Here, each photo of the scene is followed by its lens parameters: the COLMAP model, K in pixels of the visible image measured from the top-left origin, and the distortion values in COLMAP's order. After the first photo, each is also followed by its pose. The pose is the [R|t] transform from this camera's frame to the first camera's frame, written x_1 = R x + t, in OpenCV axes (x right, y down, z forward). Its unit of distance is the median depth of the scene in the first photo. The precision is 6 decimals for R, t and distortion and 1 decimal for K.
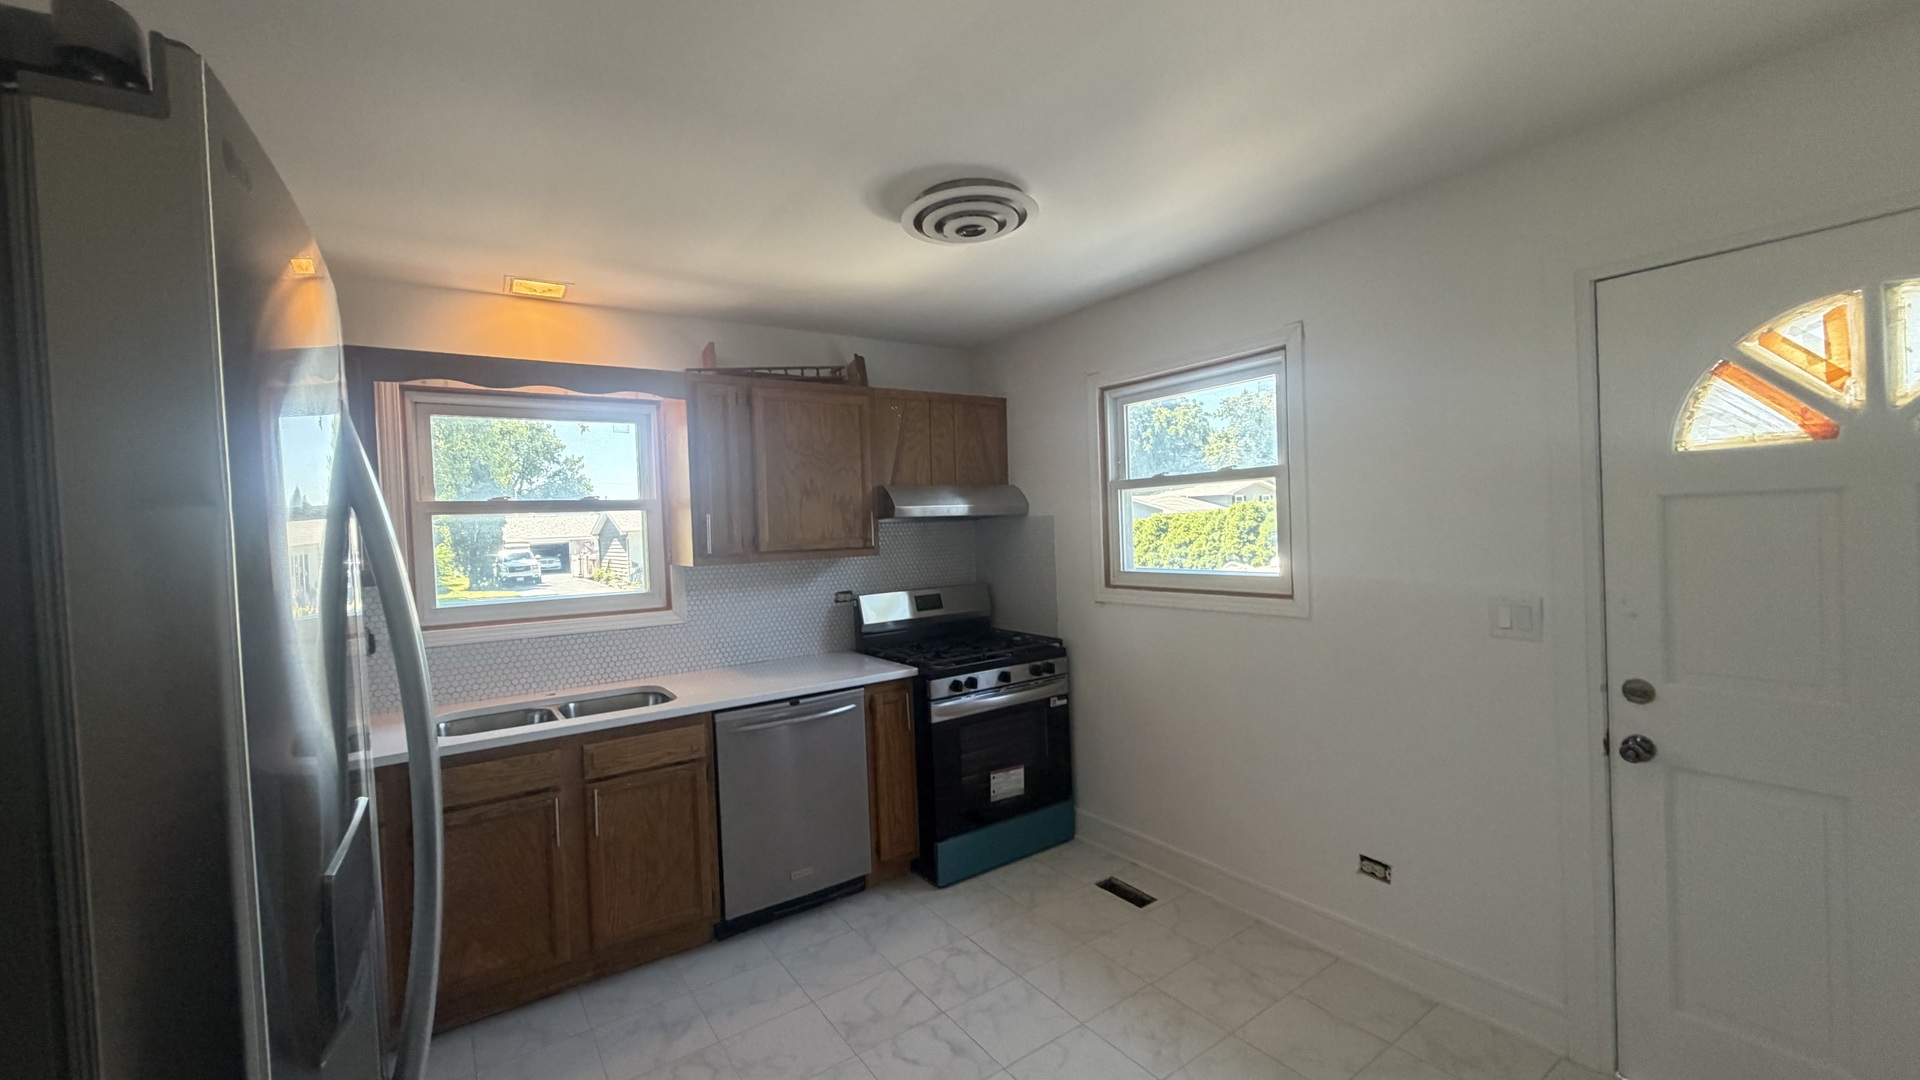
lens RADIAL K [[764.1, 0, 953.6], [0, 764.1, 540.4], [0, 0, 1]] dist [0.000432, -0.000130]
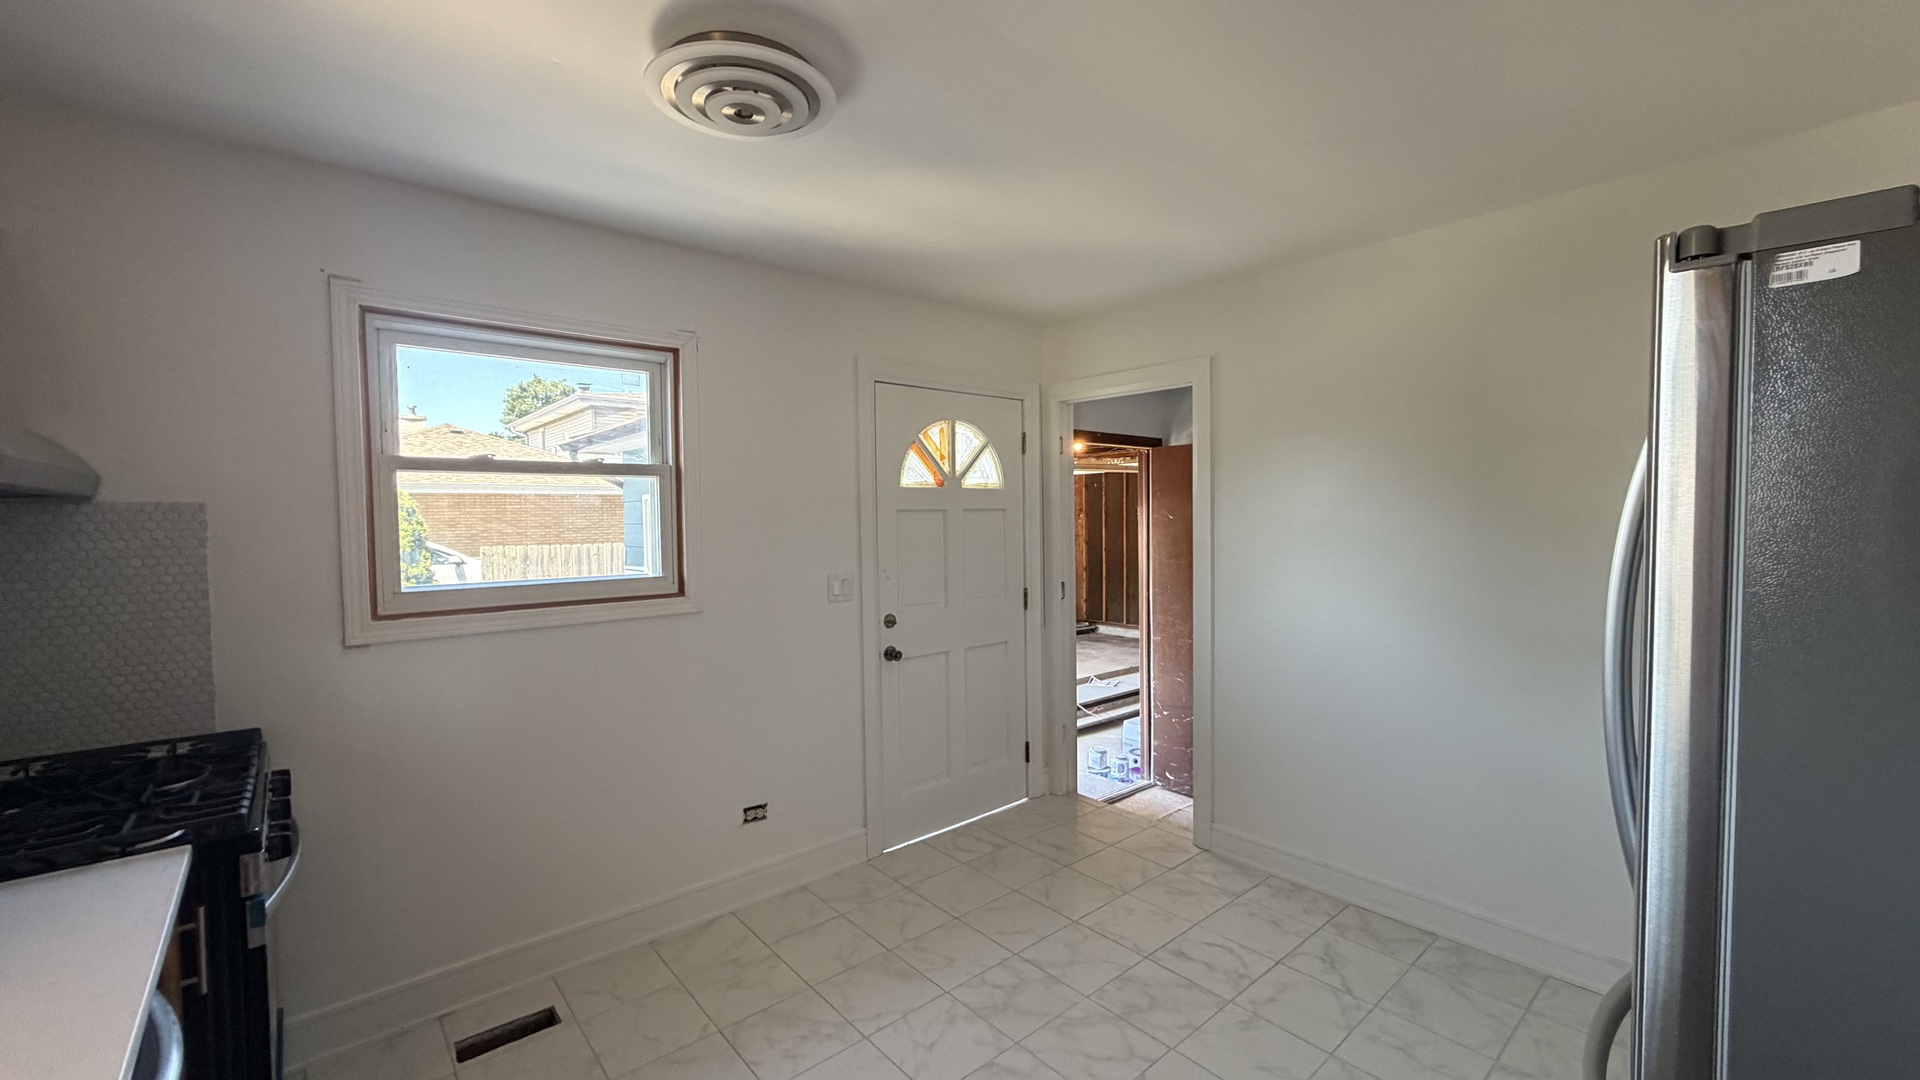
lens RADIAL K [[764.1, 0, 953.6], [0, 764.1, 540.4], [0, 0, 1]] dist [0.000432, -0.000130]
pose [[-0.108443, 0.006422, 0.994082, -0.562946], [0.034286, 0.999408, -0.002716, 0.014861], [-0.993511, 0.033789, -0.108599, 0.679920]]
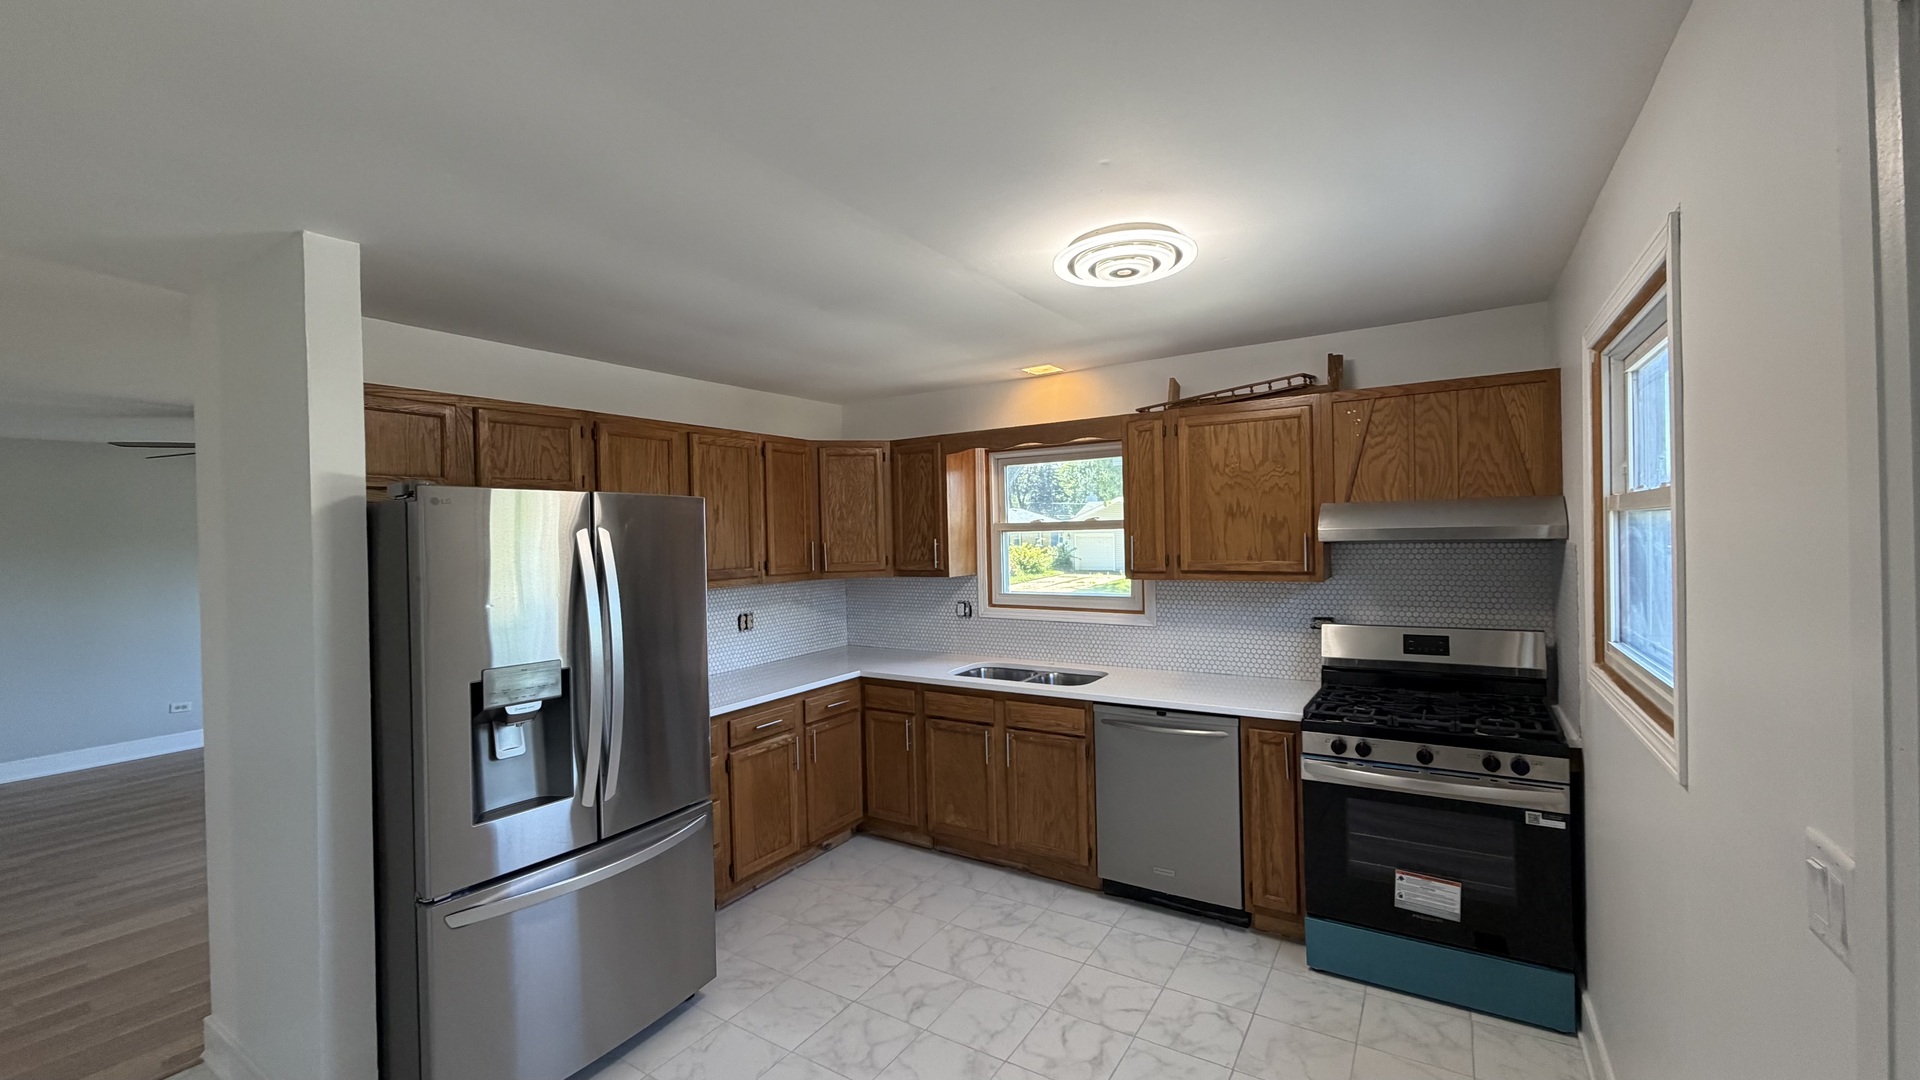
lens RADIAL K [[764.1, 0, 953.6], [0, 764.1, 540.4], [0, 0, 1]] dist [0.000432, -0.000130]
pose [[0.387015, 0.038087, -0.921287, 0.662797], [-0.008225, 0.999249, 0.037855, -0.070912], [0.922037, -0.007073, 0.387038, 0.310066]]
